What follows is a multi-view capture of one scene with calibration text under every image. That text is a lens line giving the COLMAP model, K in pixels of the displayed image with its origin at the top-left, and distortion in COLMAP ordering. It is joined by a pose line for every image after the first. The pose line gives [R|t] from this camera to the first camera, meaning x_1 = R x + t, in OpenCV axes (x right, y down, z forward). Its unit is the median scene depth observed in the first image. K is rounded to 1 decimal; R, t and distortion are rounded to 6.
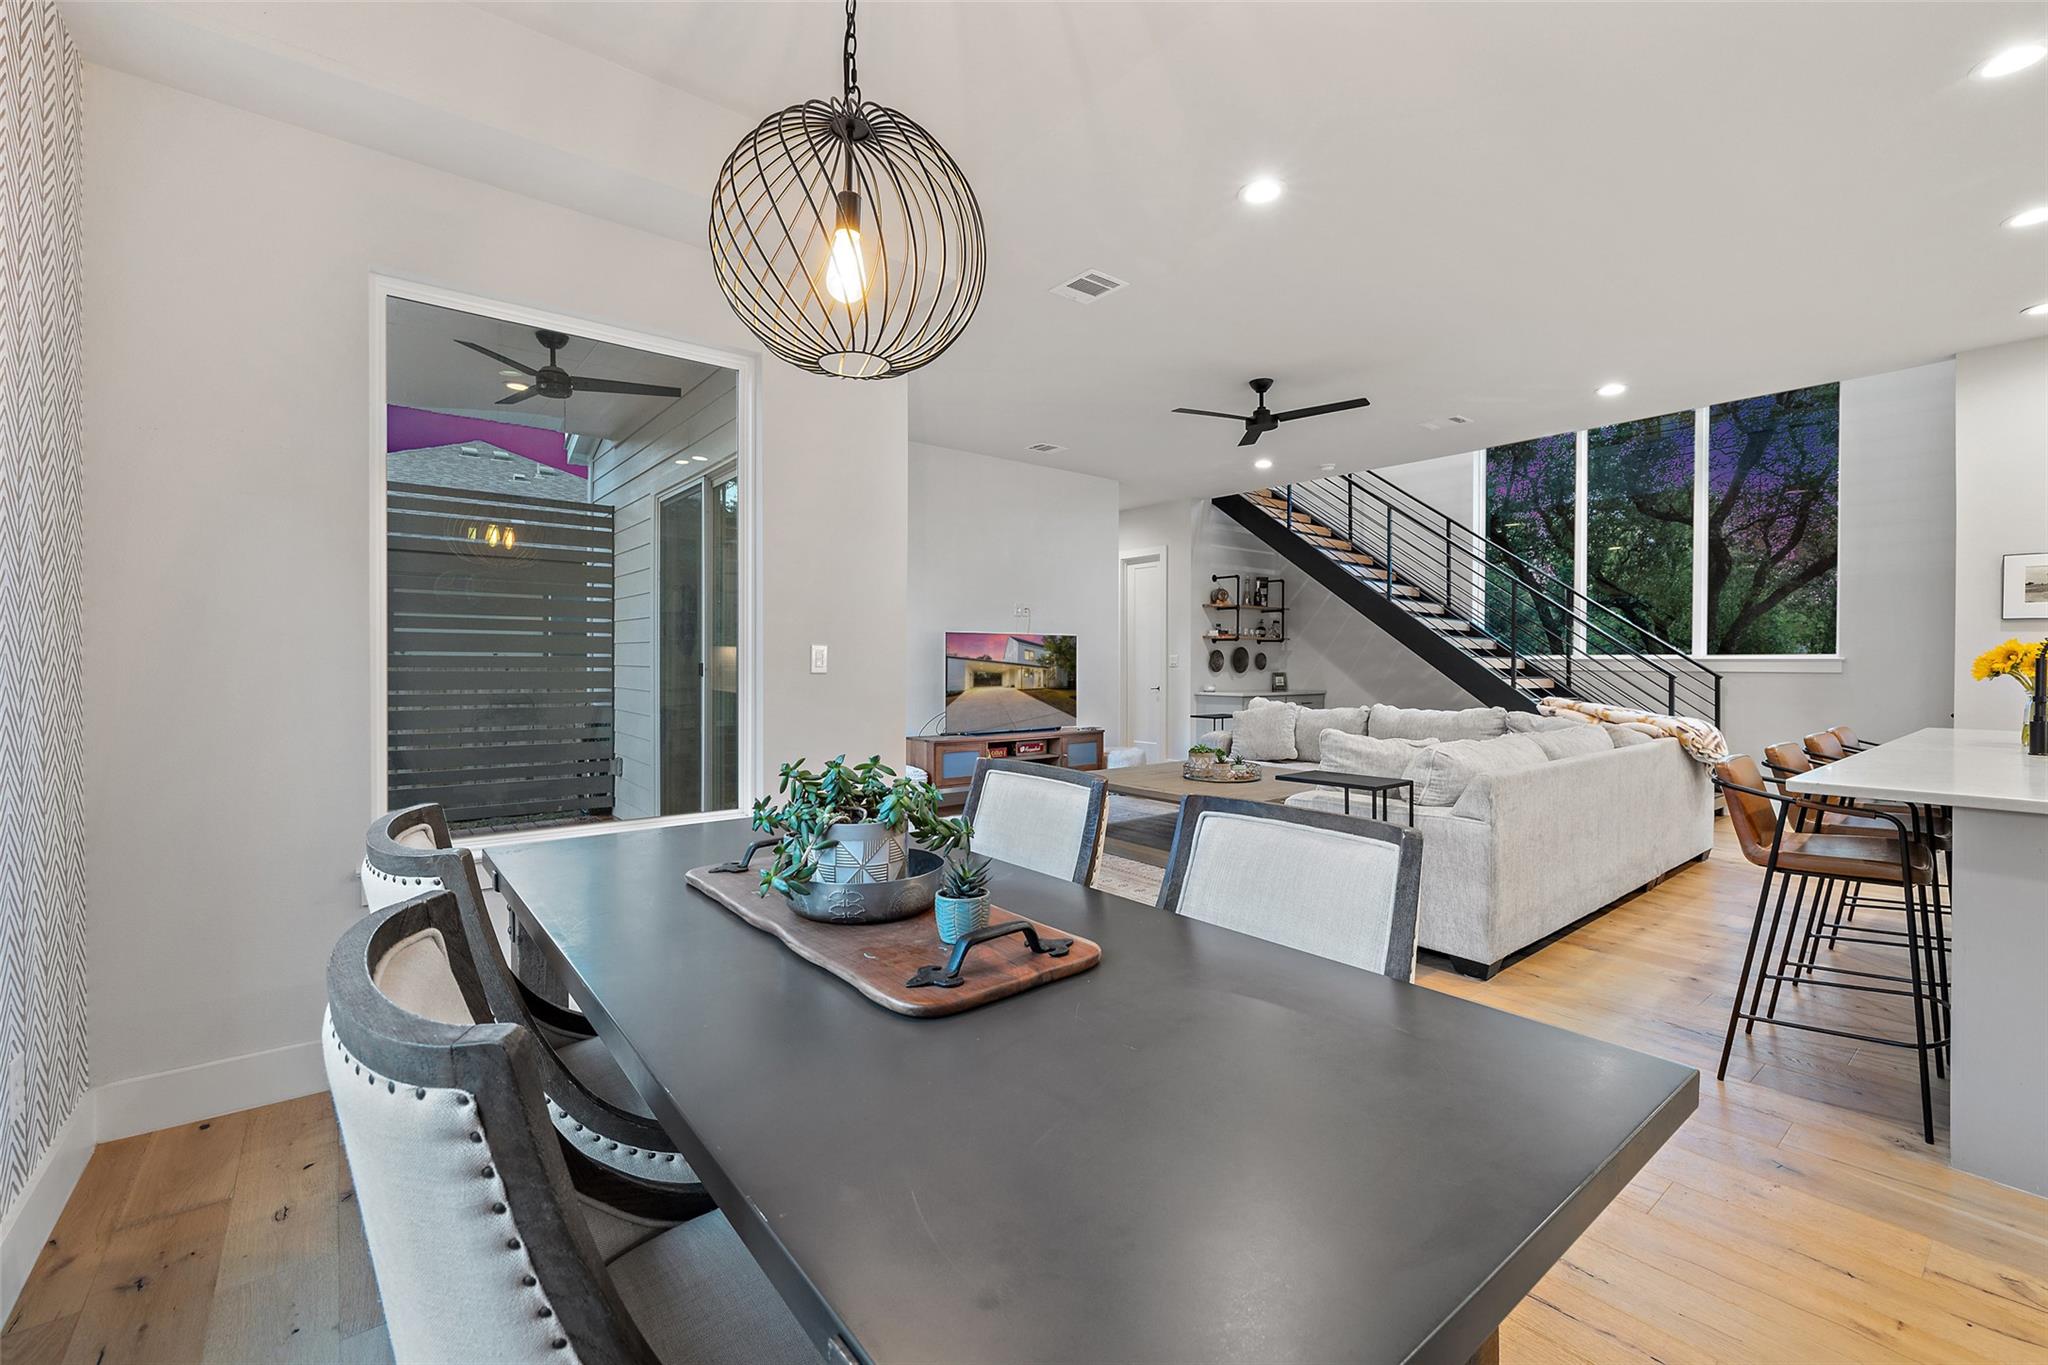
lens RADIAL K [[861.4, 0, 1032.1], [0, 861.4, 670.2], [0, 0, 1]] dist [0.005472, -0.001063]
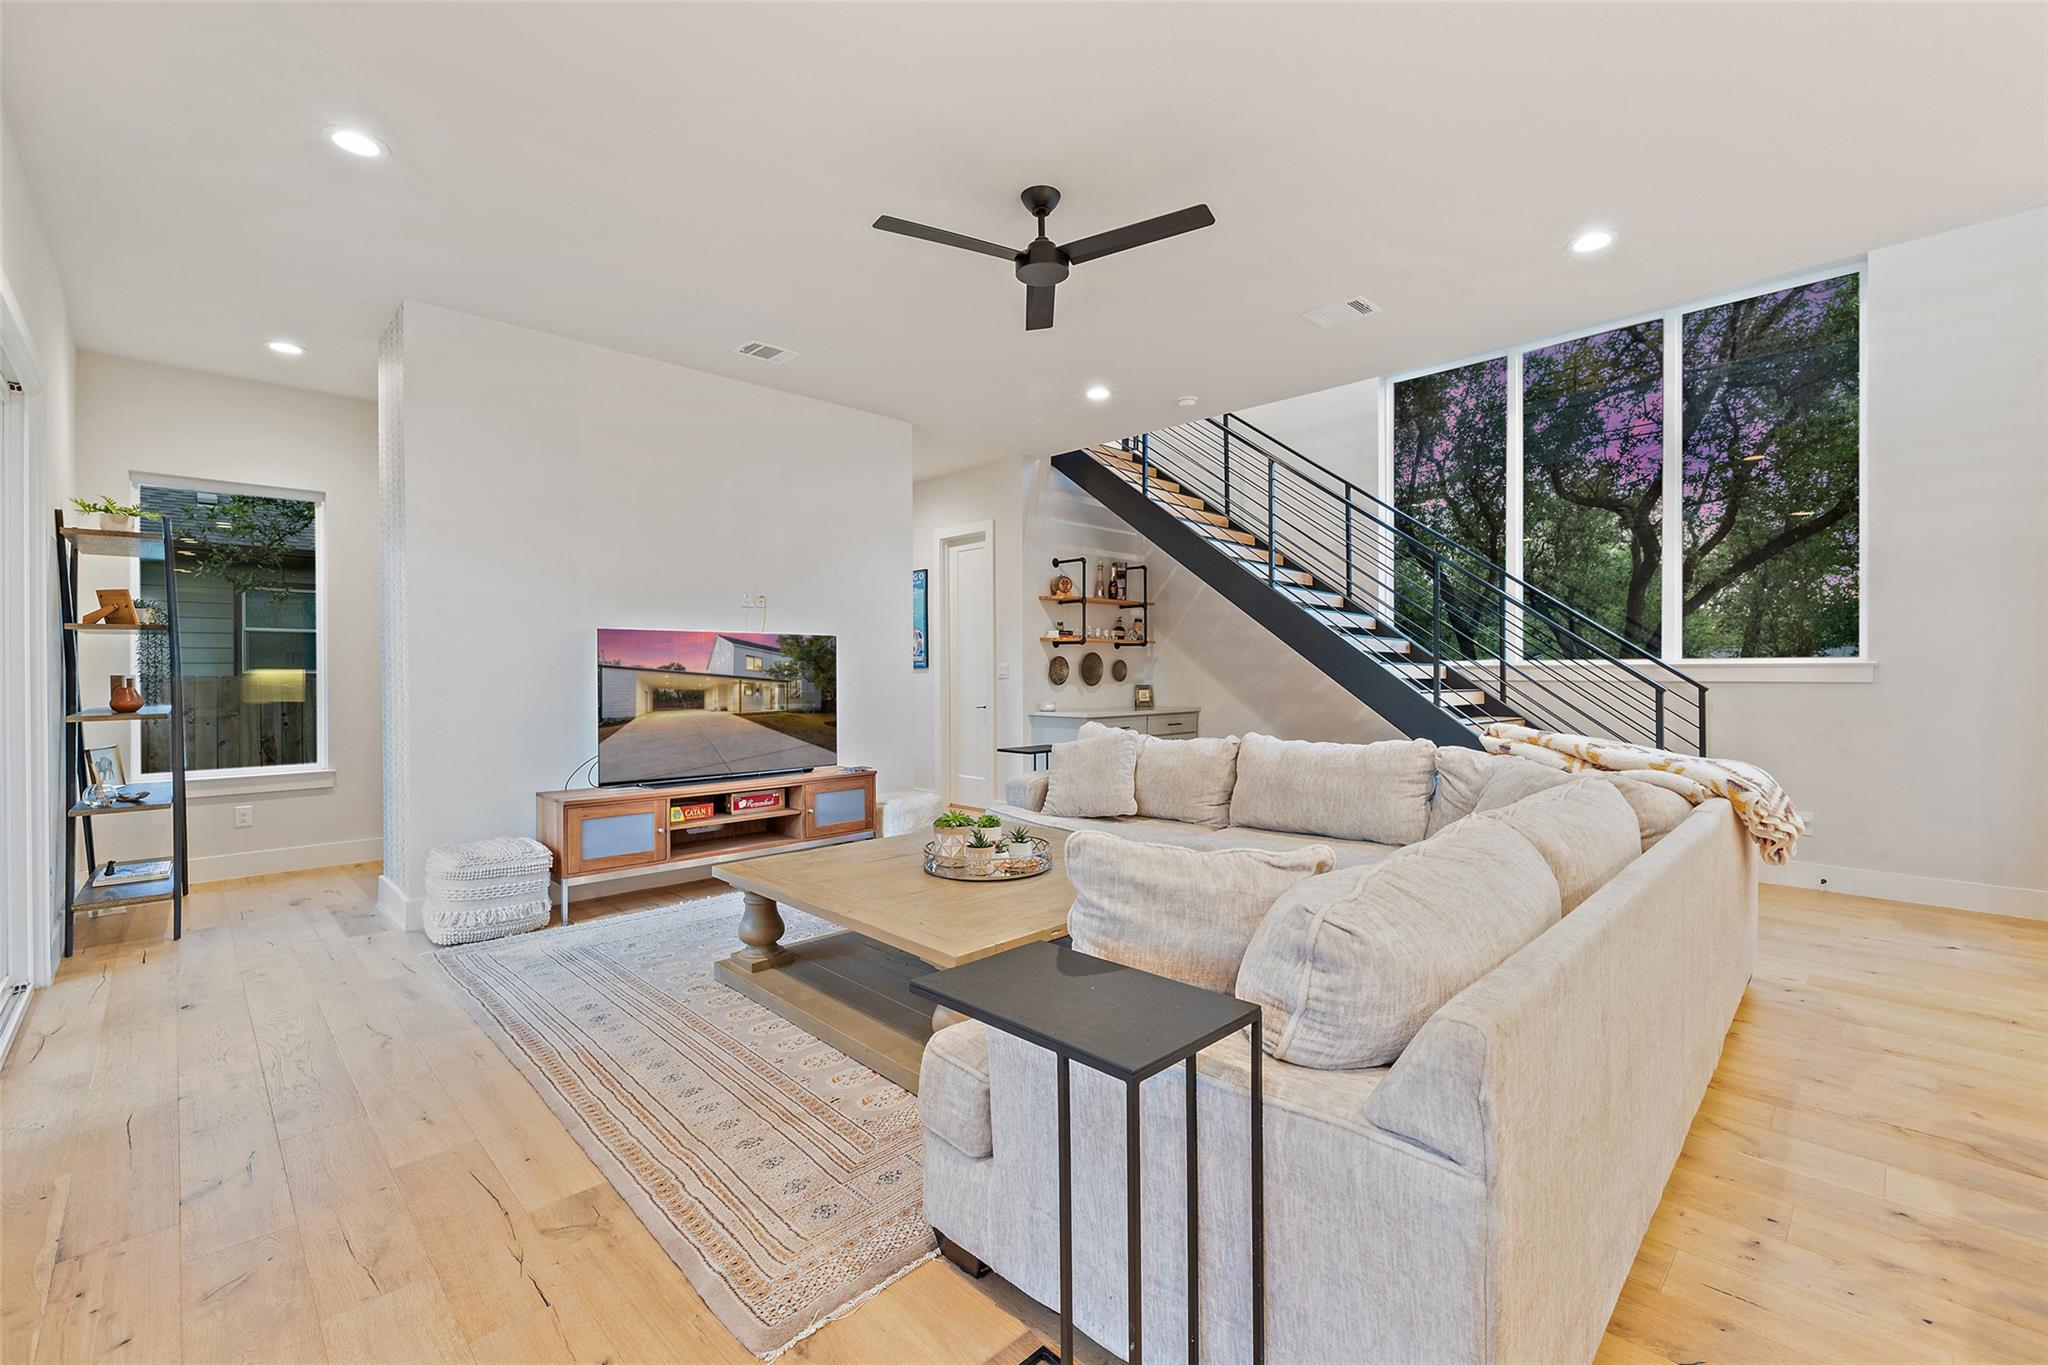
lens RADIAL K [[861.4, 0, 1025.7], [0, 861.4, 679.2], [0, 0, 1]] dist [0.005472, -0.001063]
pose [[0.995791, -0.006179, 0.091442, 0.143911], [0.006238, 0.999980, -0.000361, -0.003488], [-0.091438, 0.000930, 0.995810, 0.300059]]
